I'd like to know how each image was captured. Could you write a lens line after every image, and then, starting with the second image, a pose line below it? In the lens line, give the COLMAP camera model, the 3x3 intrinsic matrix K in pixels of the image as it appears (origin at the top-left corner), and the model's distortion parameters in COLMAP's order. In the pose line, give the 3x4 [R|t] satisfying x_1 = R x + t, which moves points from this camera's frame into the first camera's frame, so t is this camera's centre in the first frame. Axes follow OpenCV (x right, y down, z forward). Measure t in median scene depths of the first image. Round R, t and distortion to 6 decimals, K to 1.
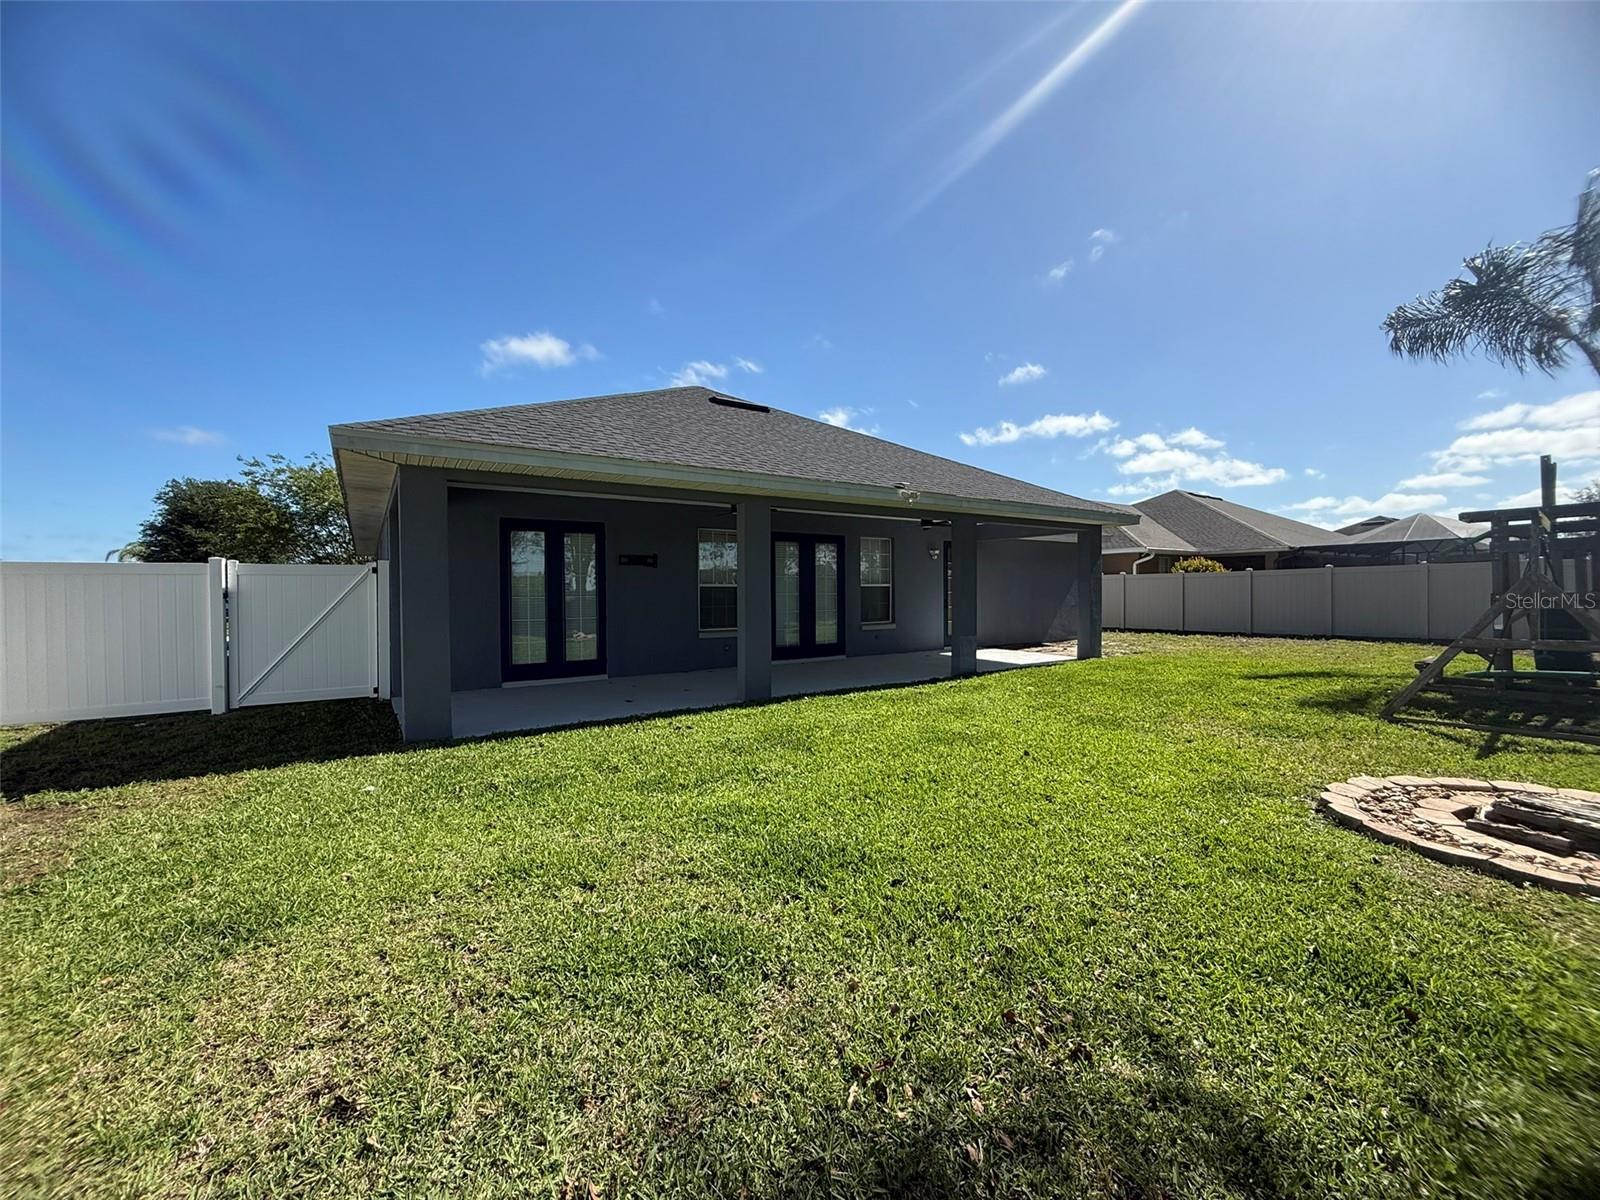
lens RADIAL K [[629.4, 0, 792.4], [0, 629.4, 607.3], [0, 0, 1]] dist [0.000879, -0.000357]
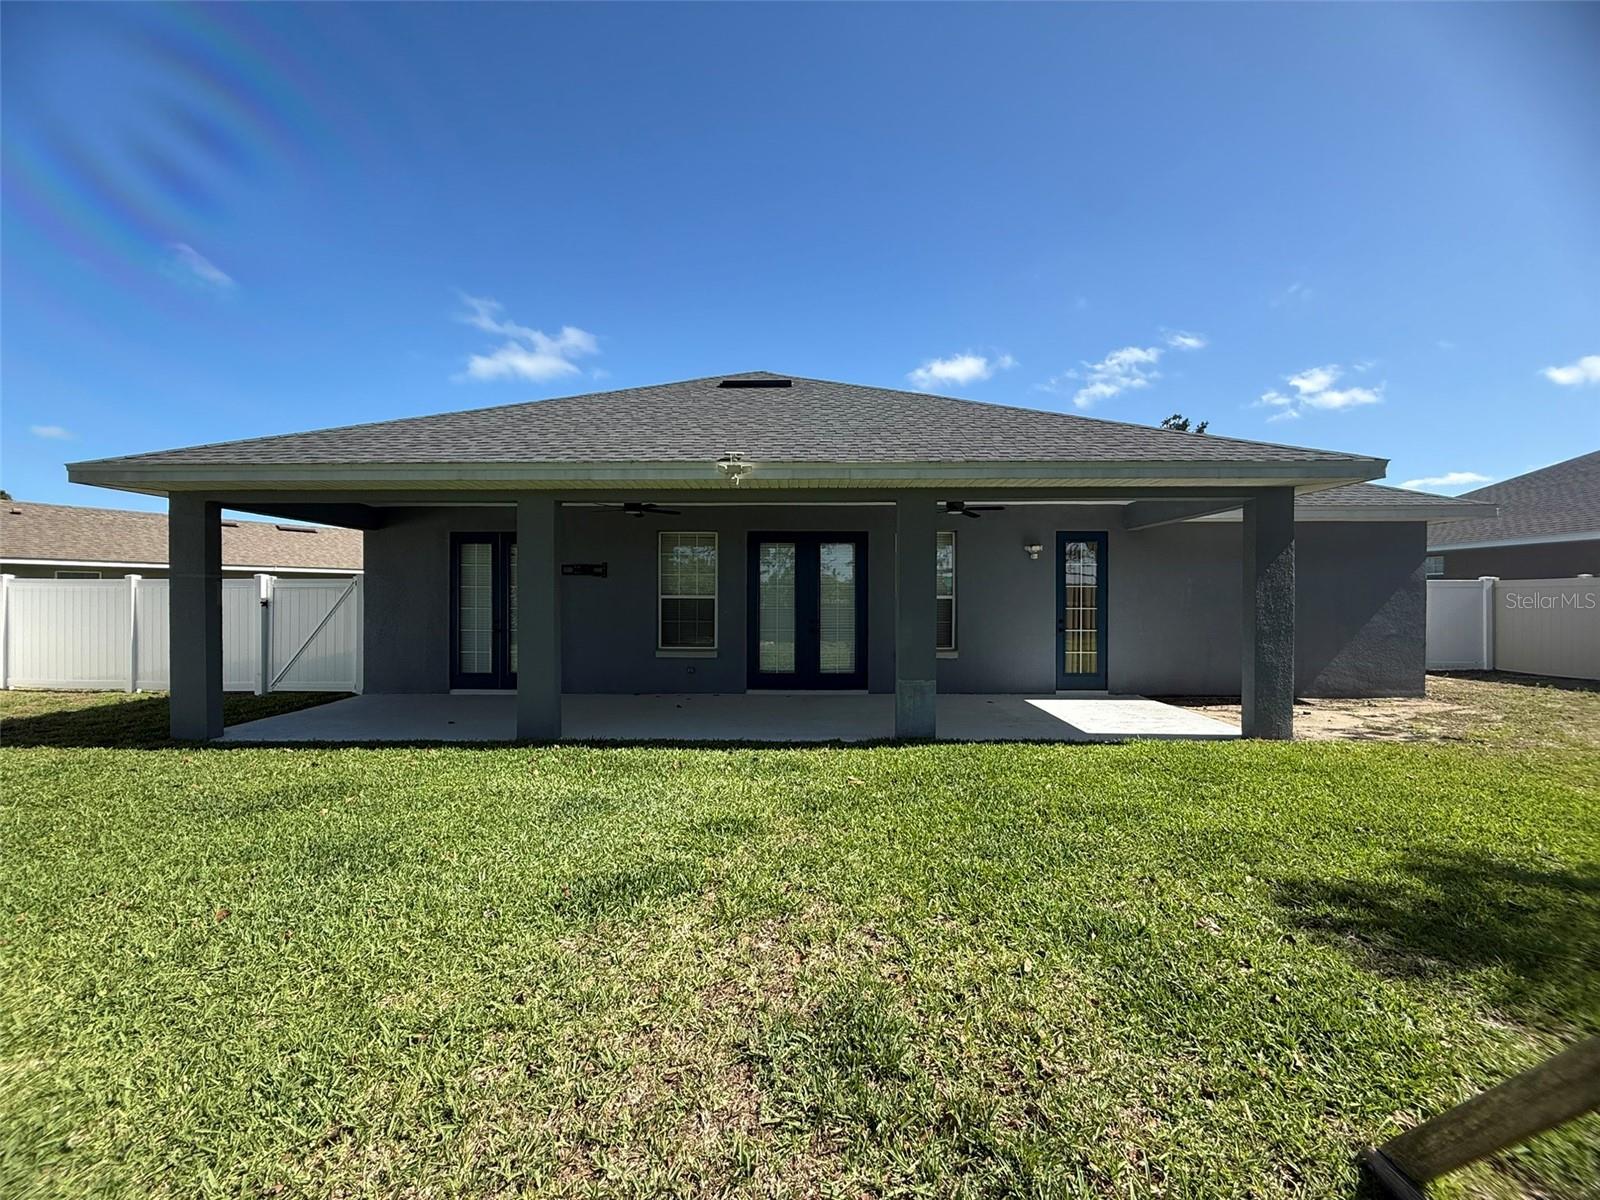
lens RADIAL K [[629.4, 0, 792.4], [0, 629.4, 607.3], [0, 0, 1]] dist [0.000879, -0.000357]
pose [[0.826662, 0.015665, -0.562481, 0.483399], [-0.021870, 0.999752, -0.004300, -0.020028], [0.562274, 0.015856, 0.826799, 0.365732]]
